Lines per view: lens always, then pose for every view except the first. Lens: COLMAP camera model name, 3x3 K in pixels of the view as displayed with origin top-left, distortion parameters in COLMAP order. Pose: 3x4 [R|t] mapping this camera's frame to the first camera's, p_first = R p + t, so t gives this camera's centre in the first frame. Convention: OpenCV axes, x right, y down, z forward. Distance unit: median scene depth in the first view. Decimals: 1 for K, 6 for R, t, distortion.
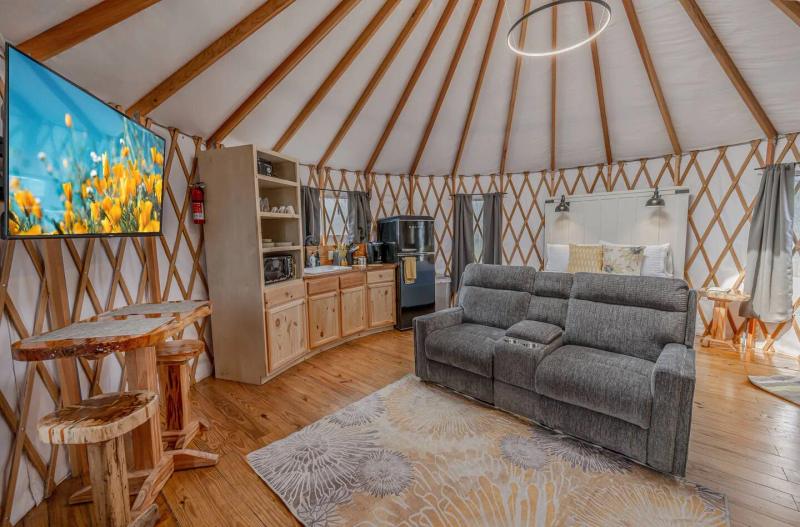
lens RADIAL K [[309.9, 0, 398.6], [0, 309.9, 264.3], [0, 0, 1]] dist [0.000067, 0.000060]
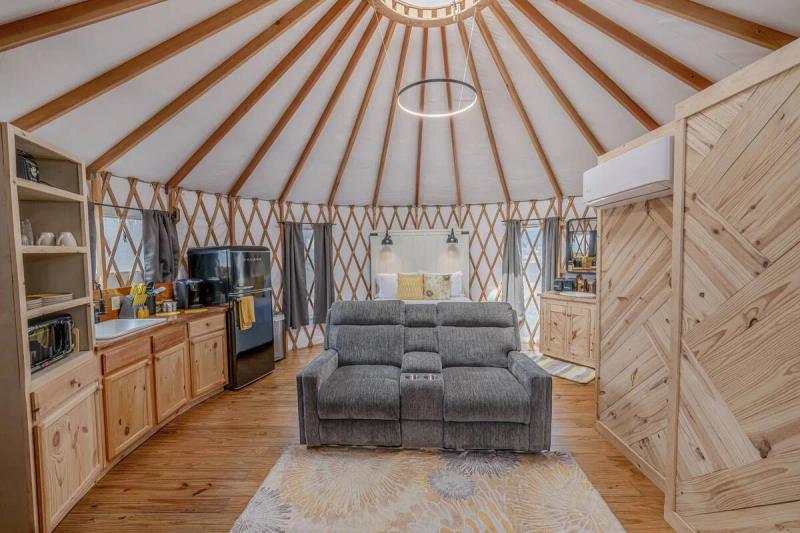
lens RADIAL K [[315.9, 0, 397.7], [0, 315.9, 268.3], [0, 0, 1]] dist [-0.000355, 0.000019]
pose [[0.784692, -0.026093, 0.619337, -0.186239], [0.064788, 0.997094, -0.040076, -0.043552], [-0.616491, 0.071573, 0.784102, 0.105705]]
